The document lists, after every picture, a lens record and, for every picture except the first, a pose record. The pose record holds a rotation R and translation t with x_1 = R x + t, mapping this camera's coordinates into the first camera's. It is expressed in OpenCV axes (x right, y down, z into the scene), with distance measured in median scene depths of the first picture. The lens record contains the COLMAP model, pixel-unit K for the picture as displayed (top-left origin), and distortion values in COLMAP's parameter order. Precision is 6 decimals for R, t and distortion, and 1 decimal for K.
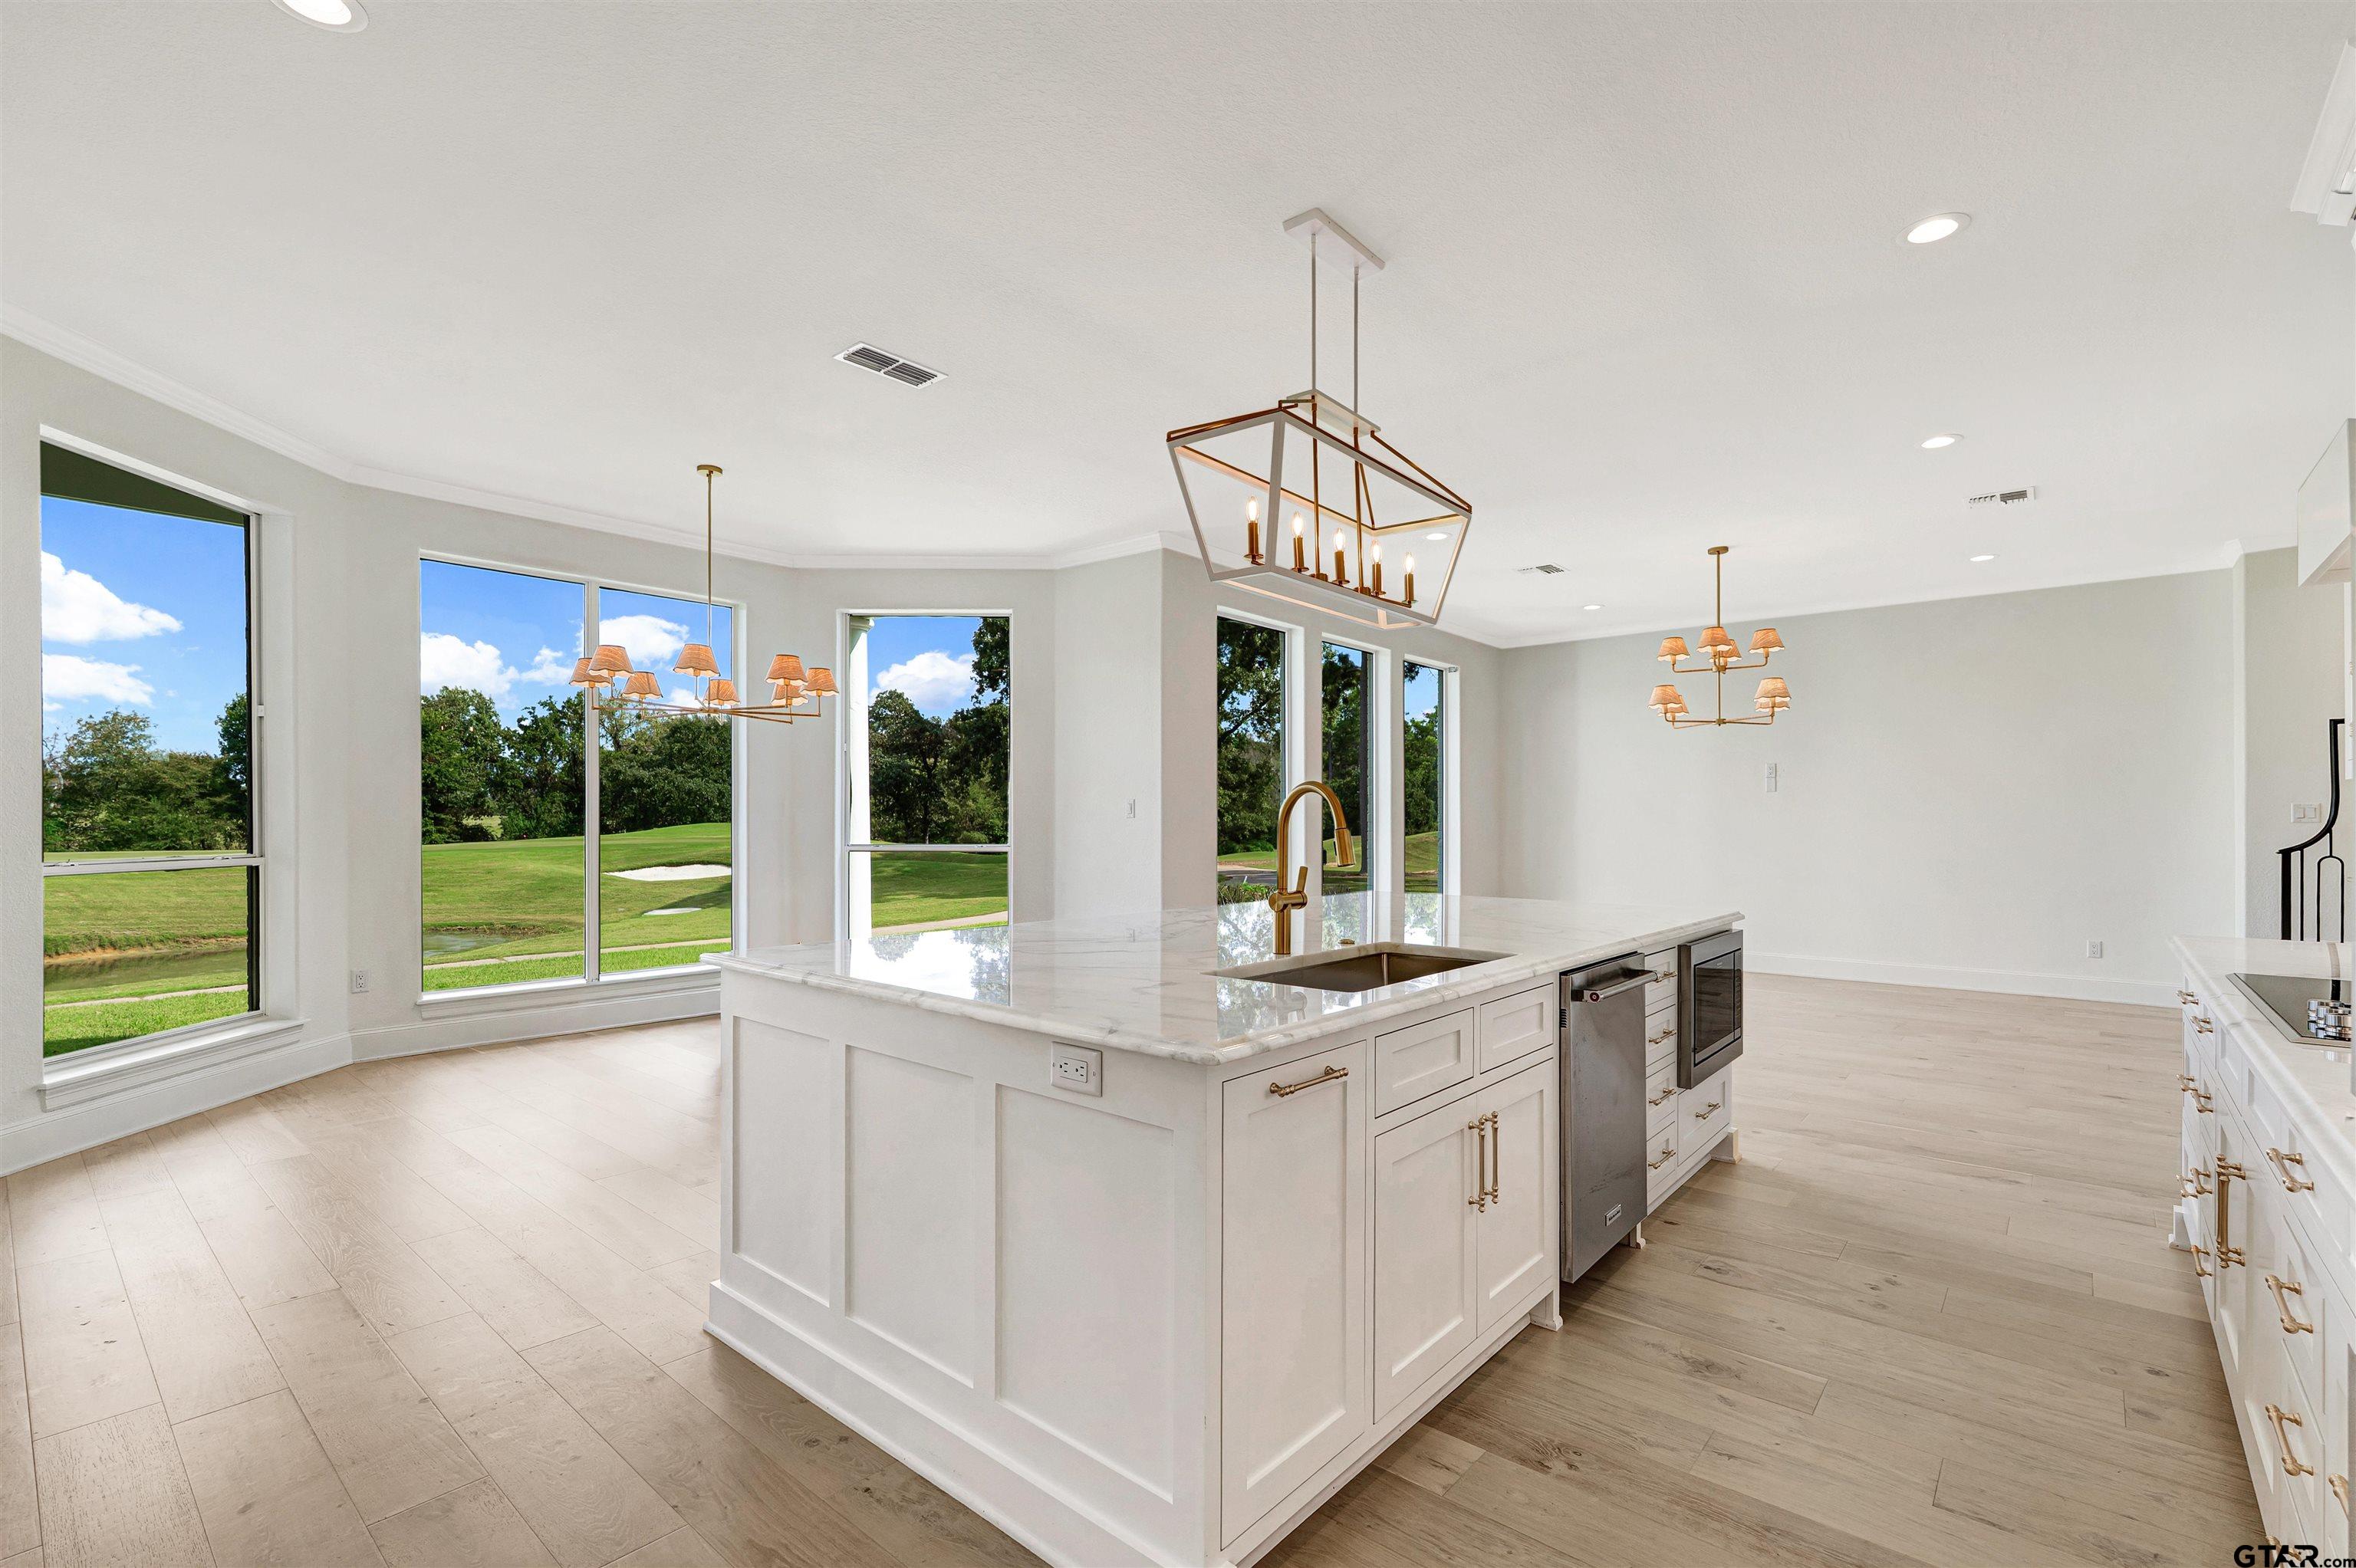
lens RADIAL K [[1043.1, 0, 1209.4], [0, 1043.1, 810.4], [0, 0, 1]] dist [0.000639, -0.000310]
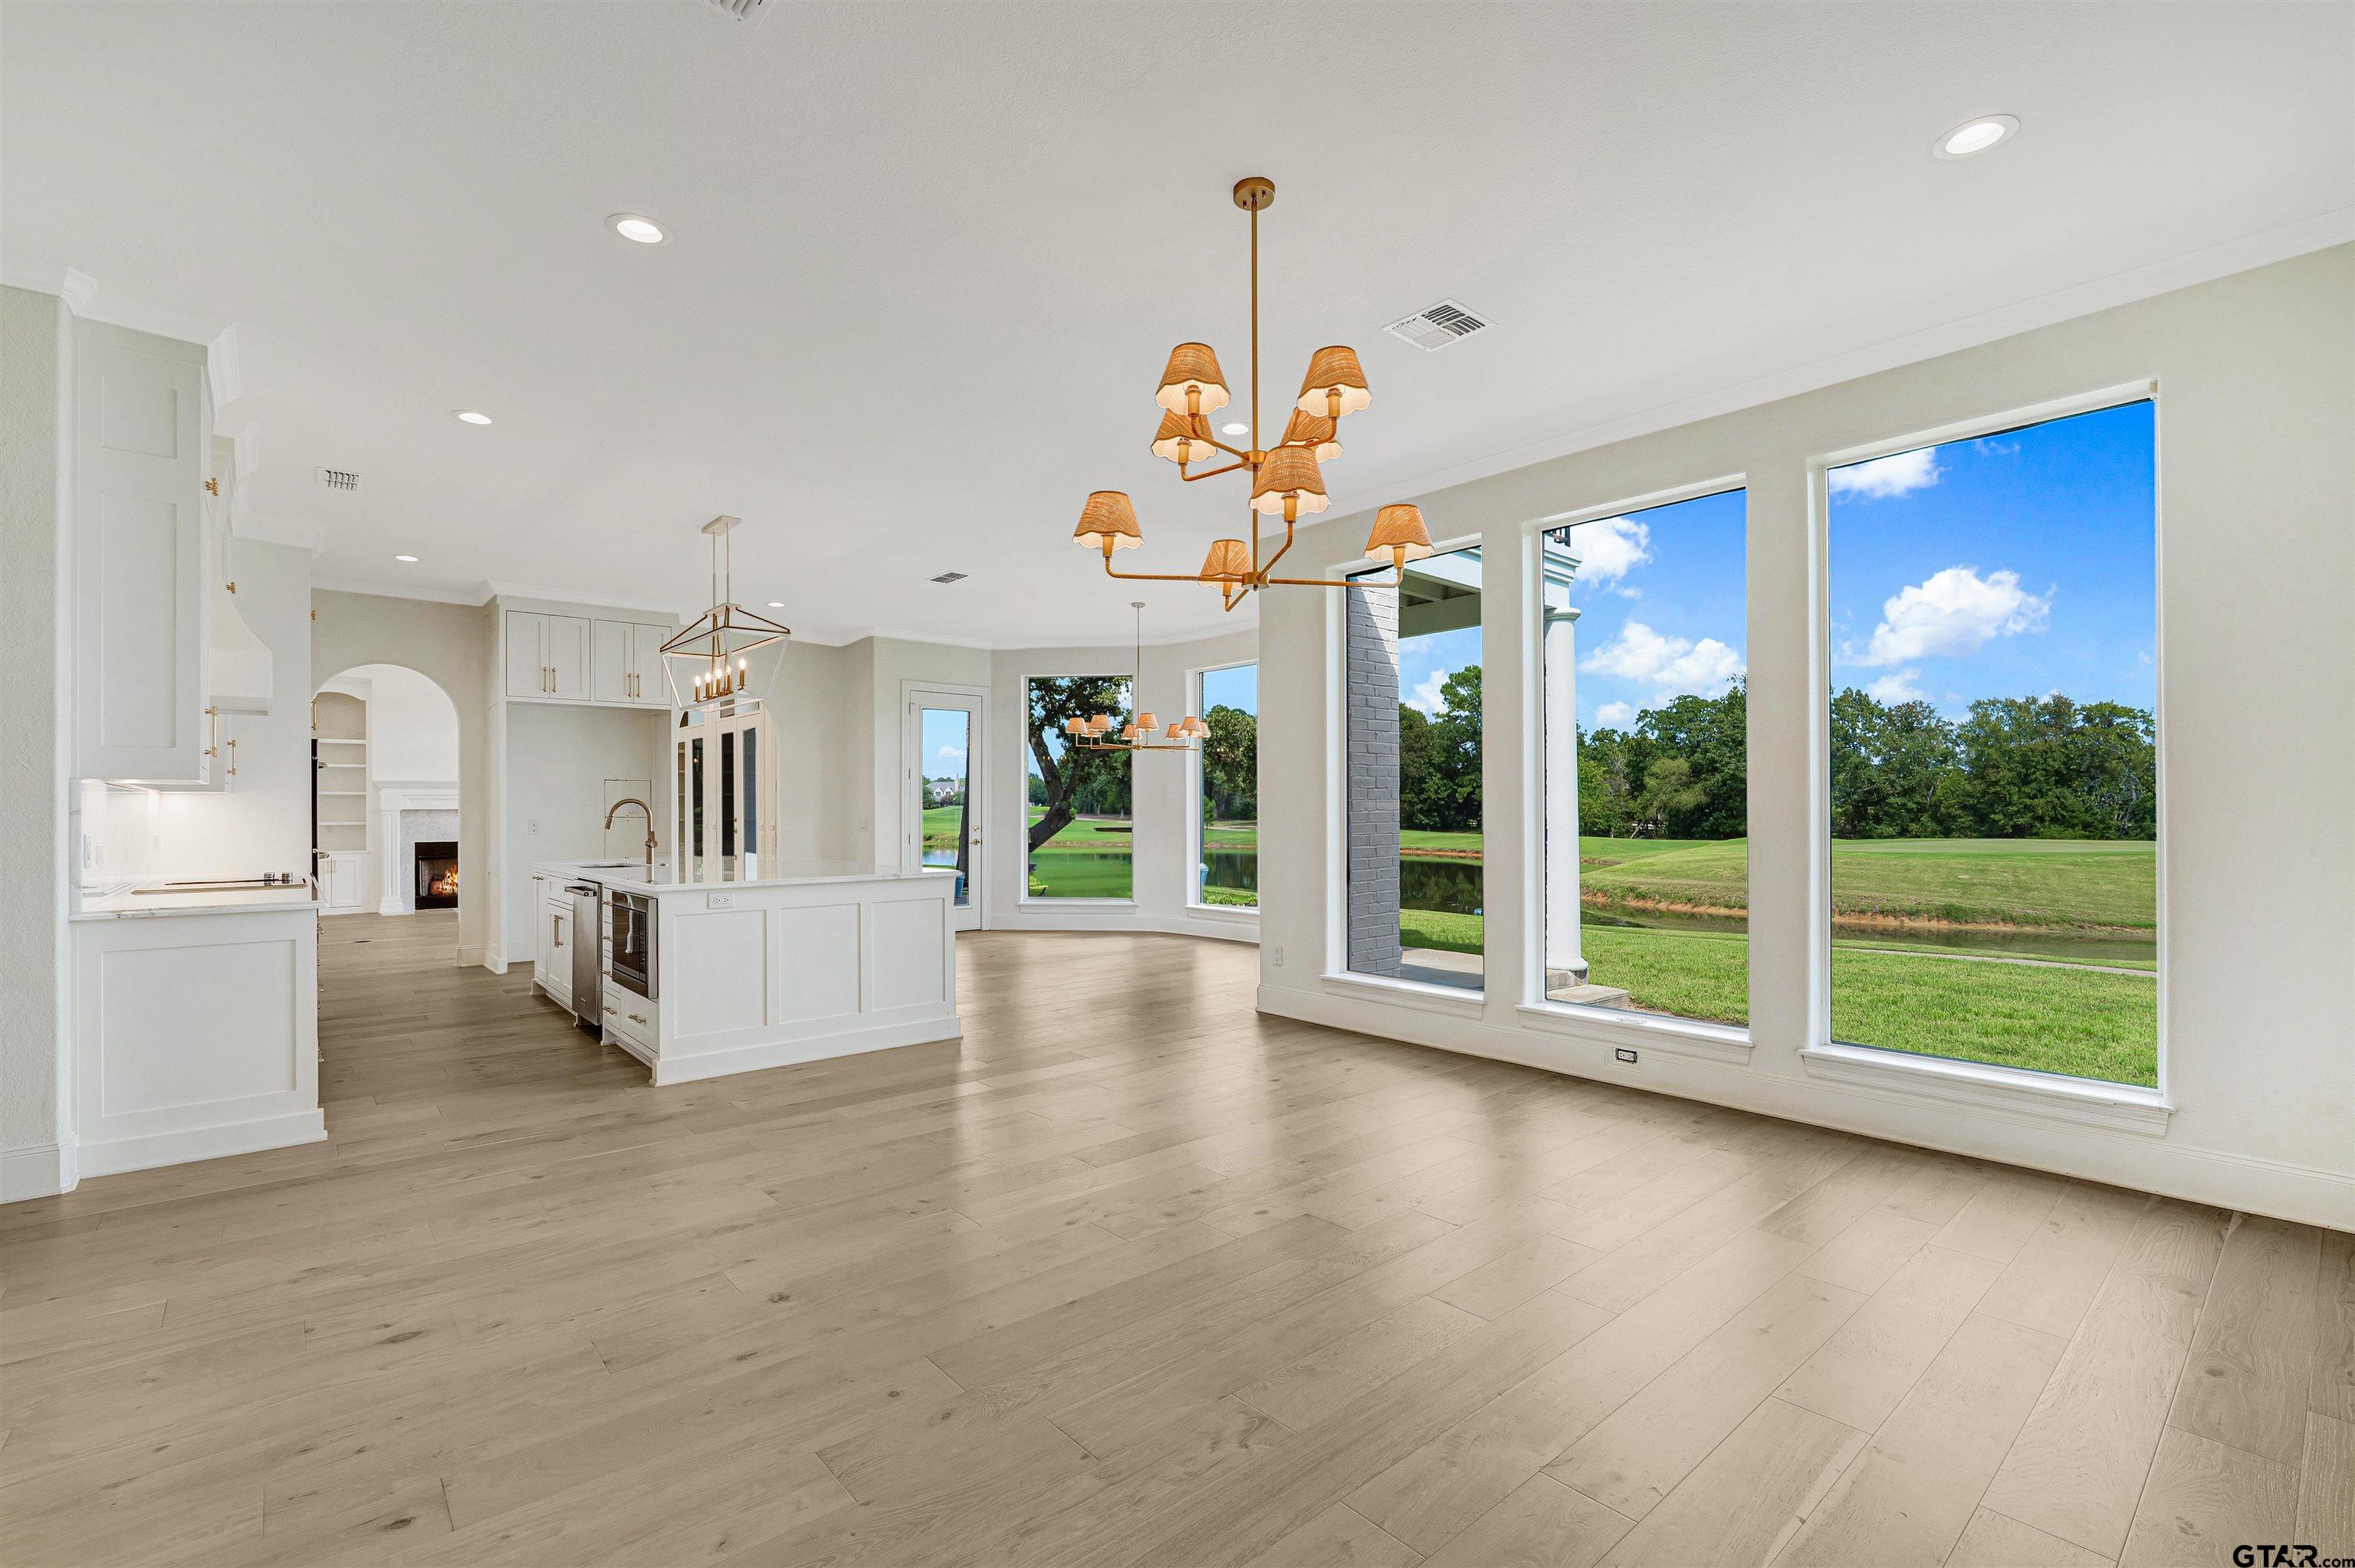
lens RADIAL K [[1042.6, 0, 1153.0], [0, 1042.6, 801.0], [0, 0, 1]] dist [0.000639, -0.000310]
pose [[-0.172534, -0.011294, -0.984939, 0.231430], [0.010941, 0.999851, -0.013382, 0.002726], [0.984943, -0.013085, -0.172385, 0.256170]]
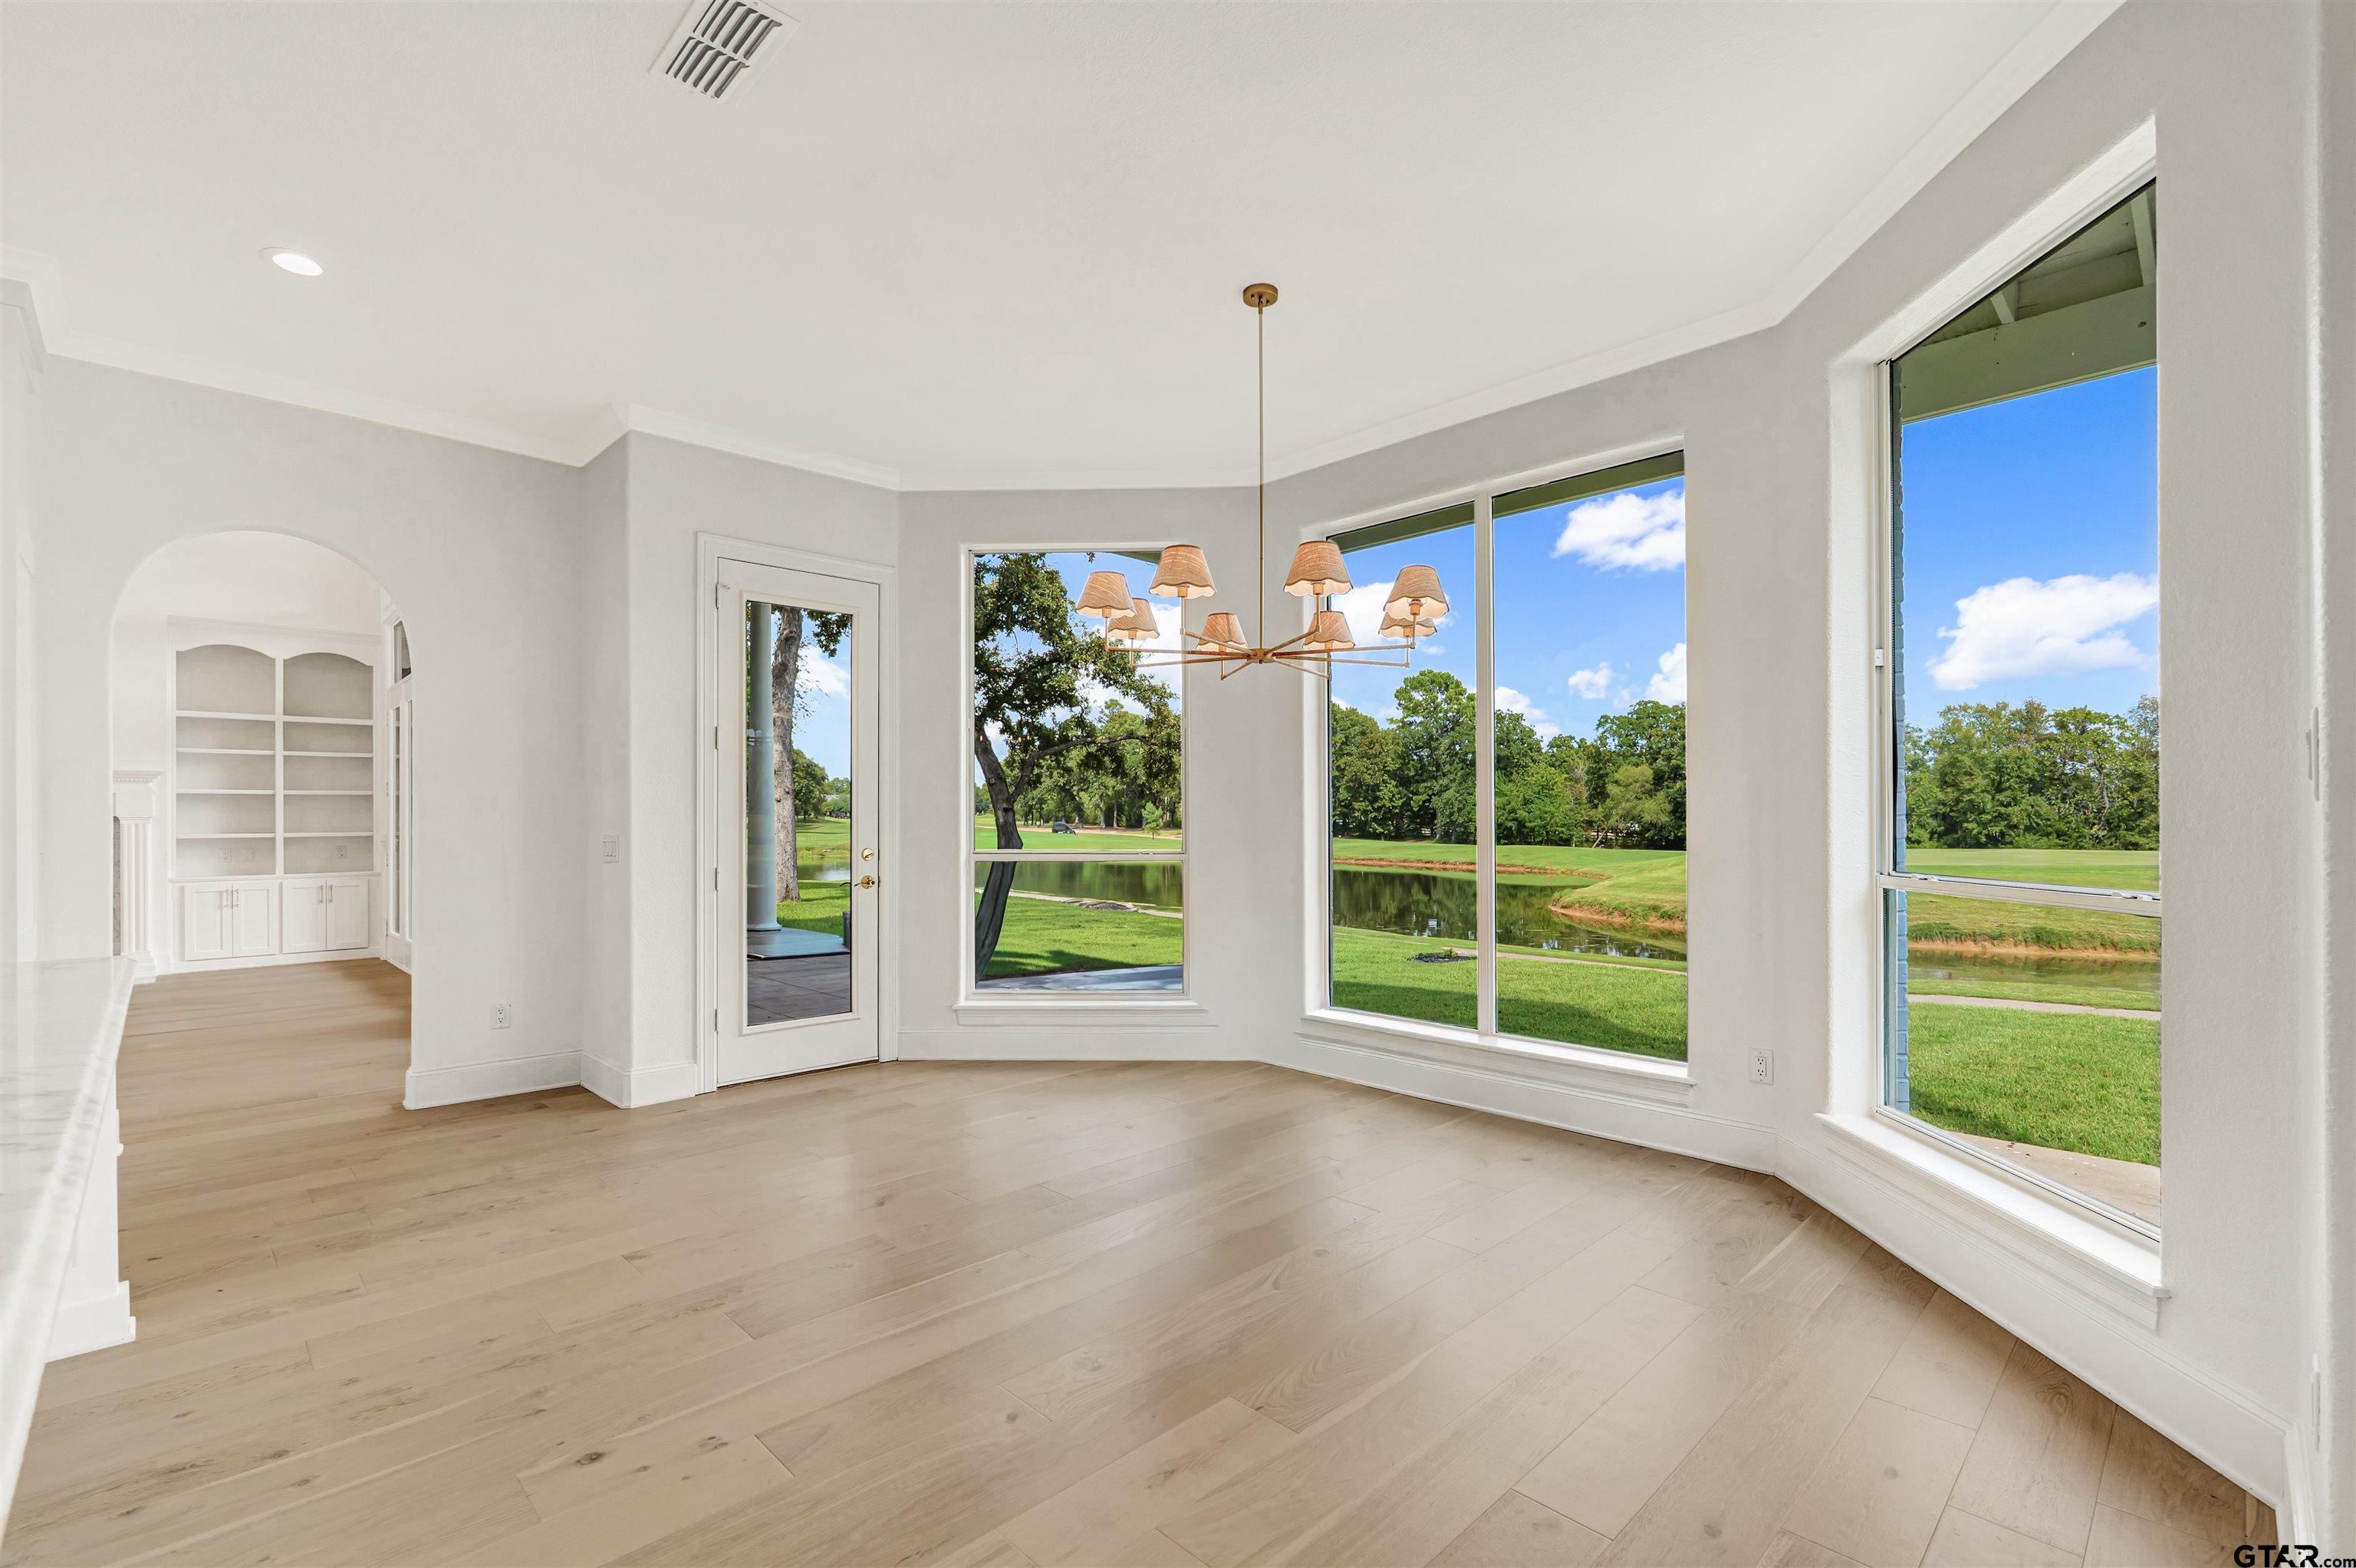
lens RADIAL K [[1043.1, 0, 1152.1], [0, 1043.1, 806.6], [0, 0, 1]] dist [0.000639, -0.000310]
pose [[-0.114564, -0.014333, -0.993312, 0.037770], [0.011171, 0.999814, -0.015715, 0.002016], [0.993353, -0.012897, -0.114382, 0.195869]]
